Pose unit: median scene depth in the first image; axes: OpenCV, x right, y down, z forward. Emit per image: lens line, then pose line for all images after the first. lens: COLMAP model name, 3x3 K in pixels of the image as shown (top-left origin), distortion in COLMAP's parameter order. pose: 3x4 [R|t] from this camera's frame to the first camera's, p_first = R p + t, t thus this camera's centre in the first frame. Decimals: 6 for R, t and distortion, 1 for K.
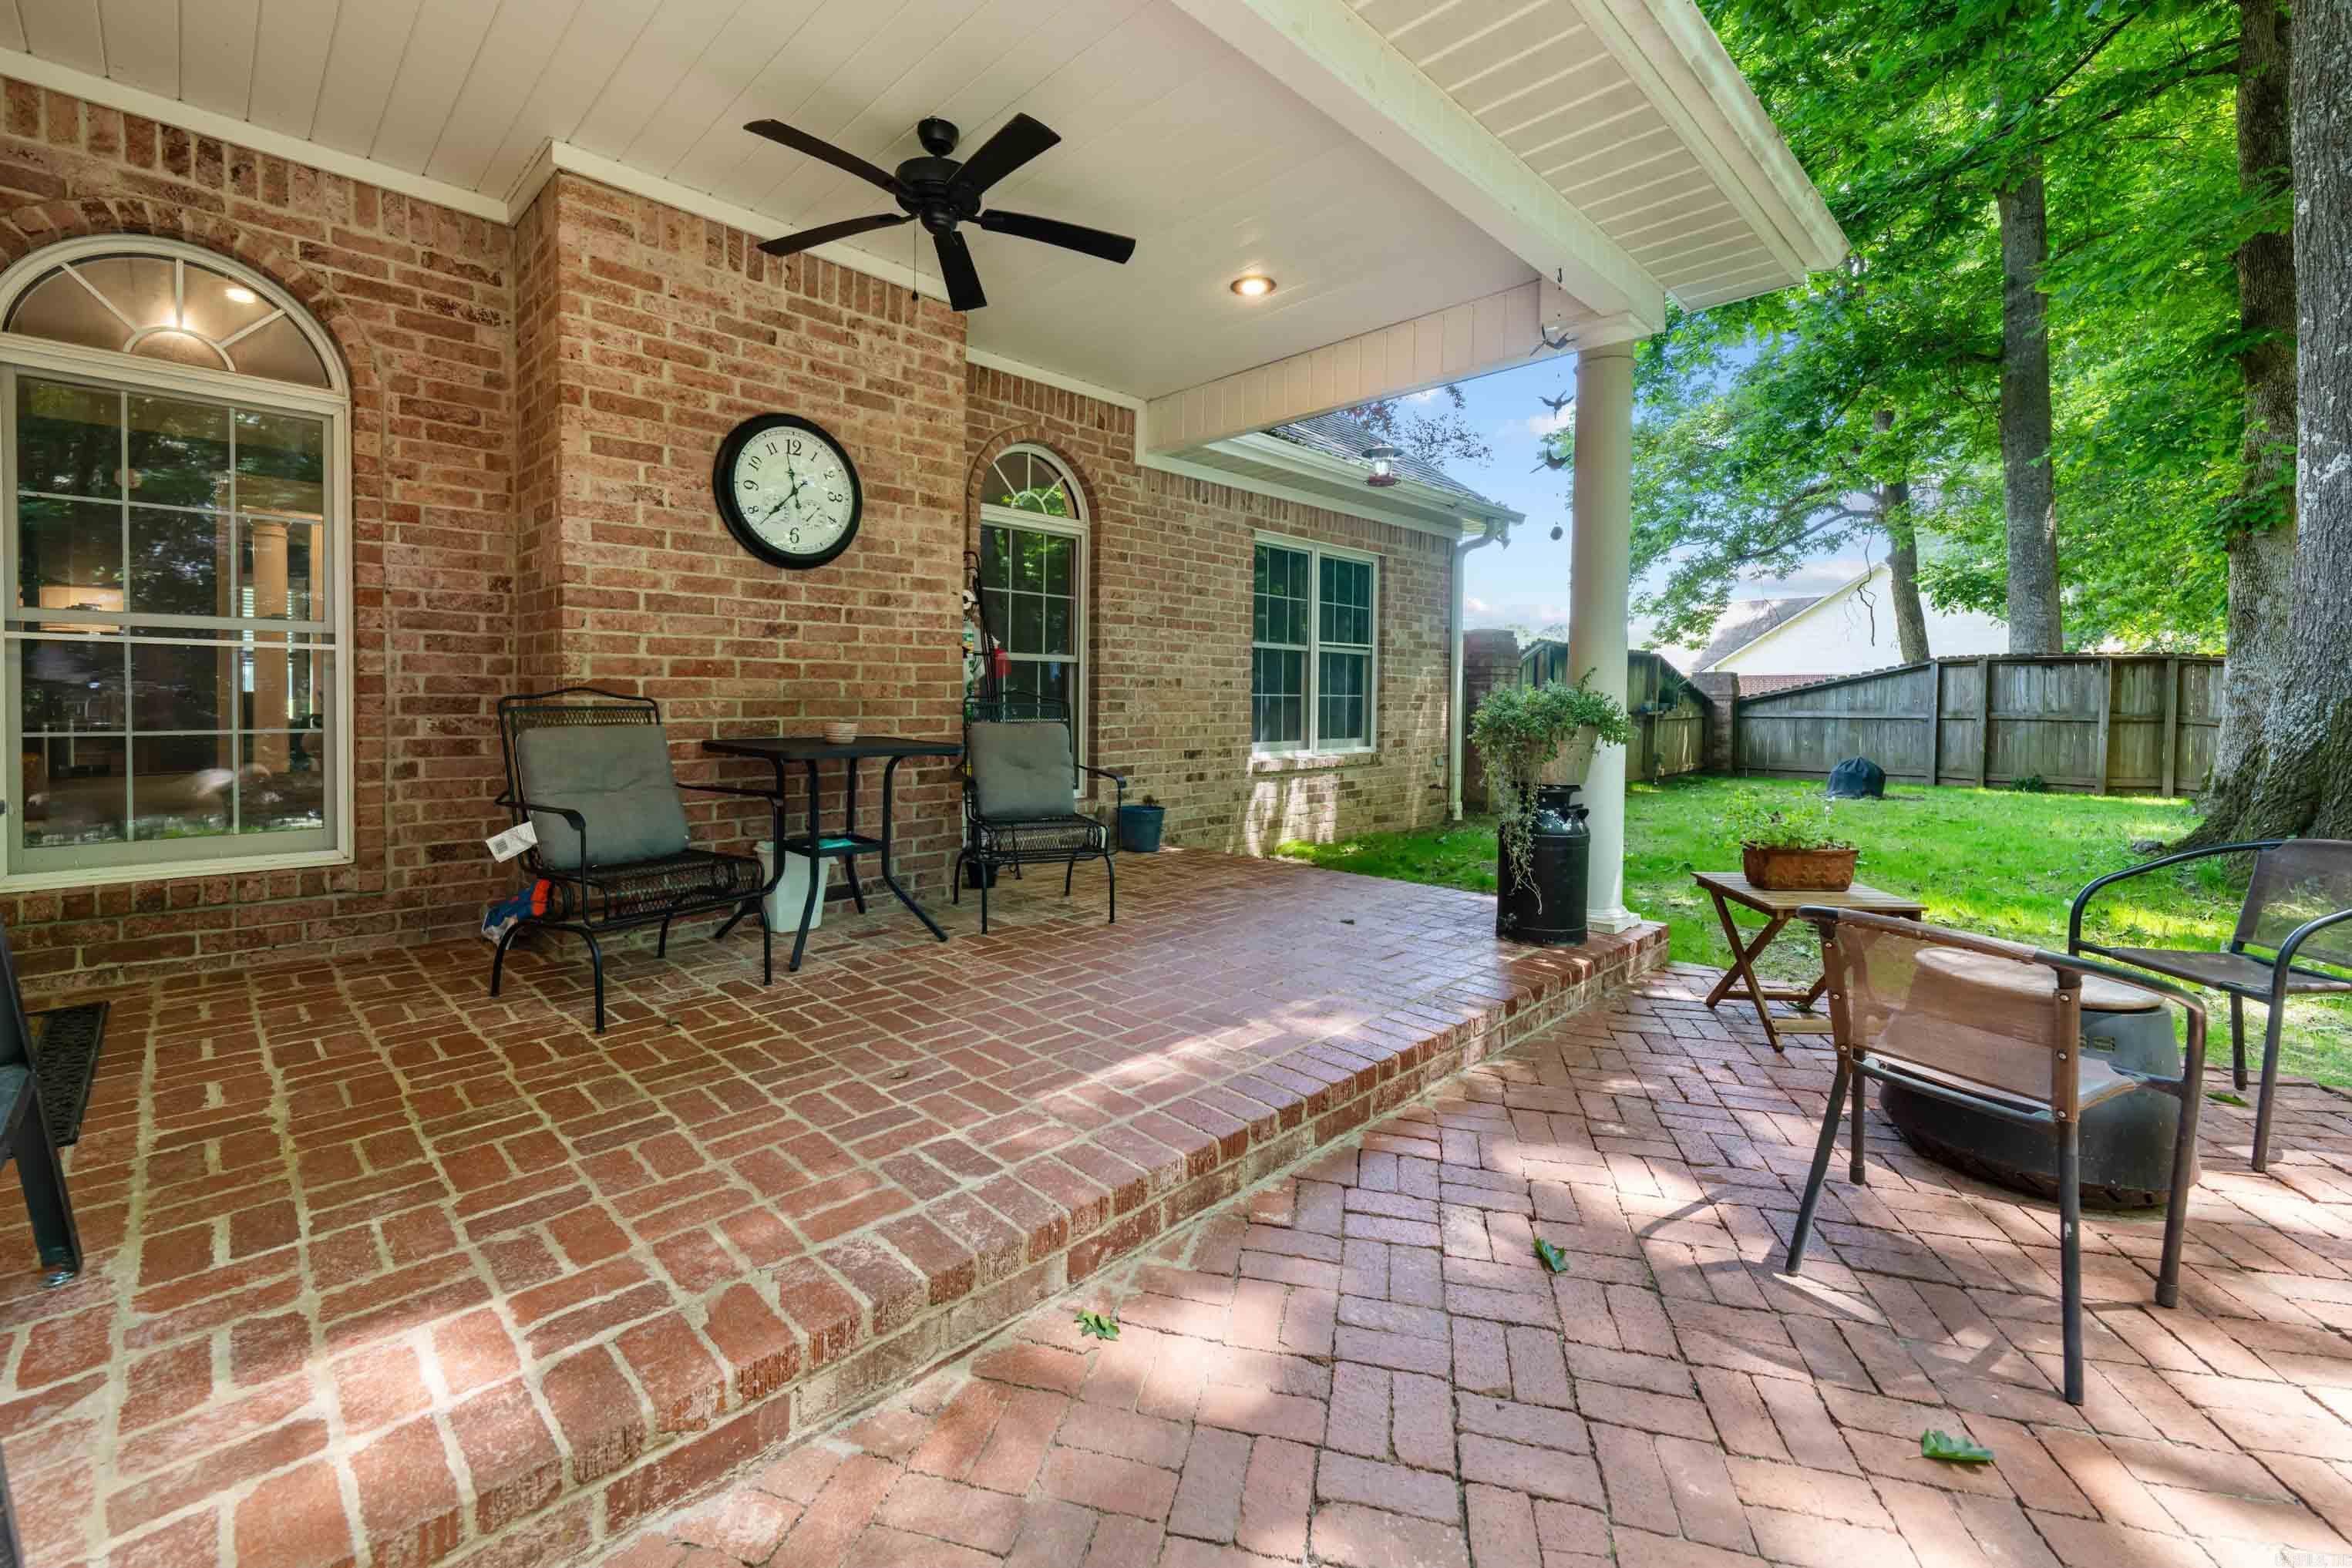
lens RADIAL K [[967.3, 0, 1173.6], [0, 967.3, 708.9], [0, 0, 1]] dist [-0.001929, 0.000468]
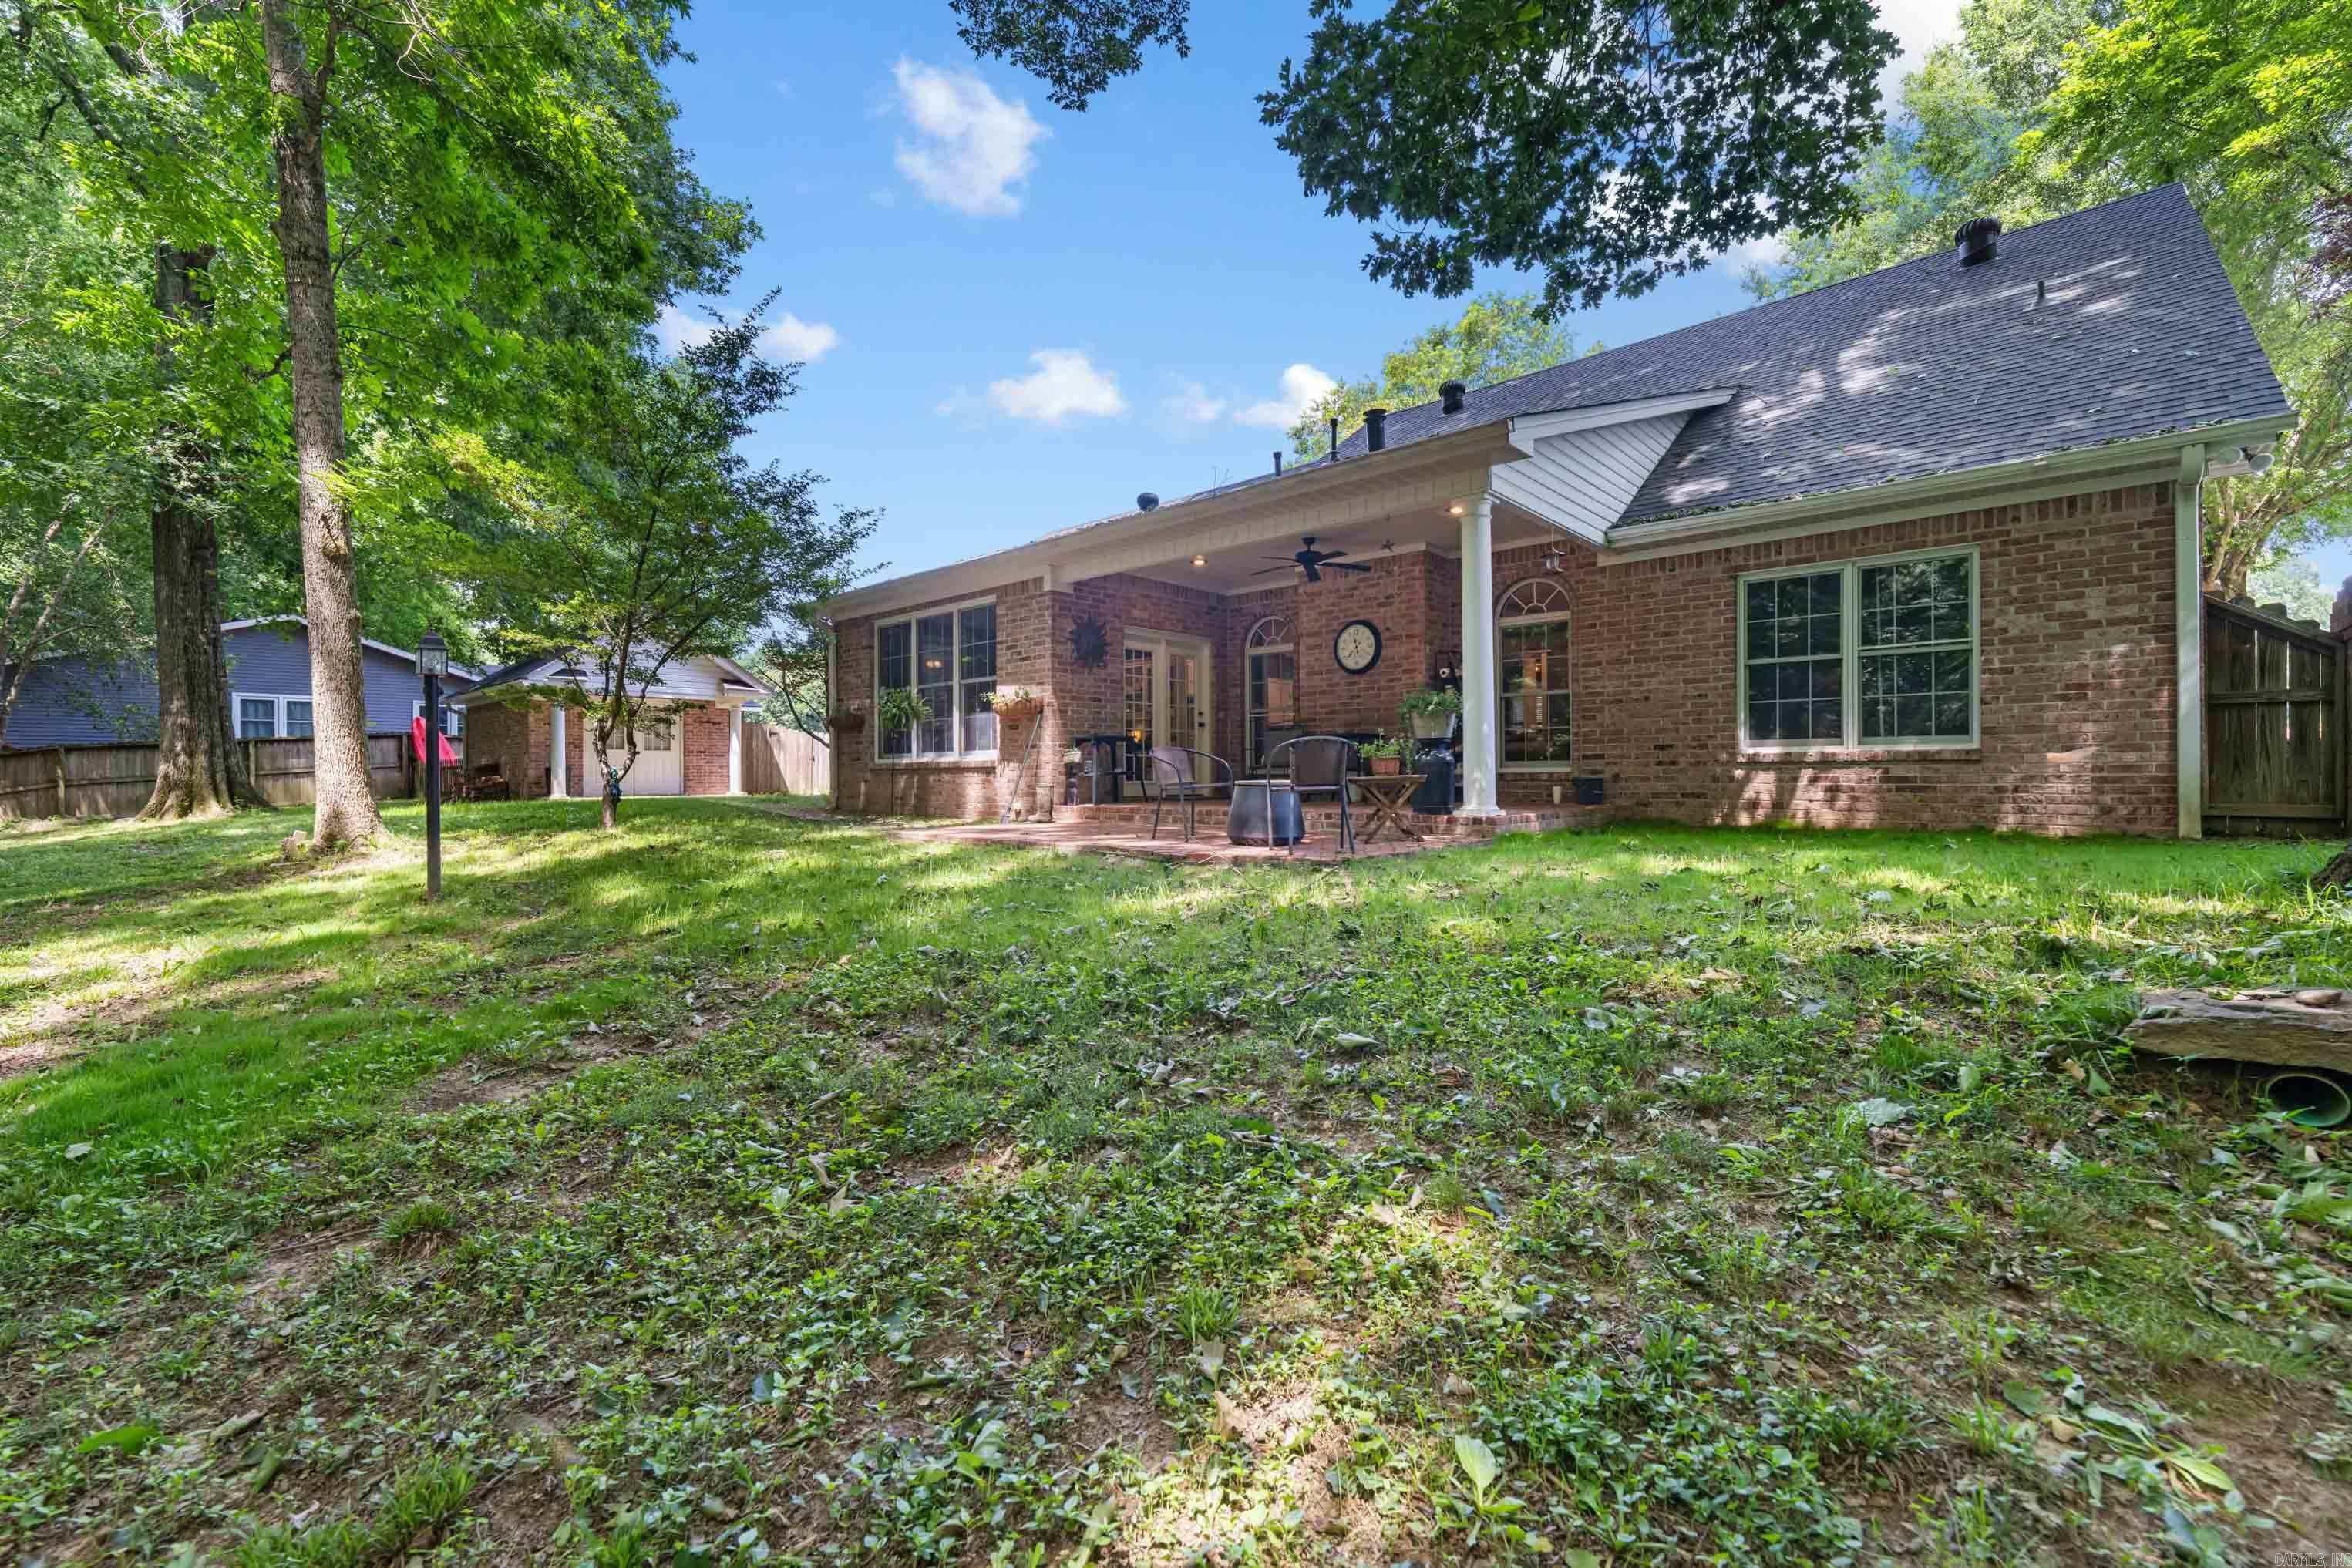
lens RADIAL K [[967.3, 0, 1175.6], [0, 967.3, 784.1], [0, 0, 1]] dist [-0.001929, 0.000468]
pose [[0.041754, -0.006342, -0.999108, 1.276638], [-0.010983, 0.999917, -0.006806, 0.106674], [0.999068, 0.011258, 0.041681, 0.188062]]
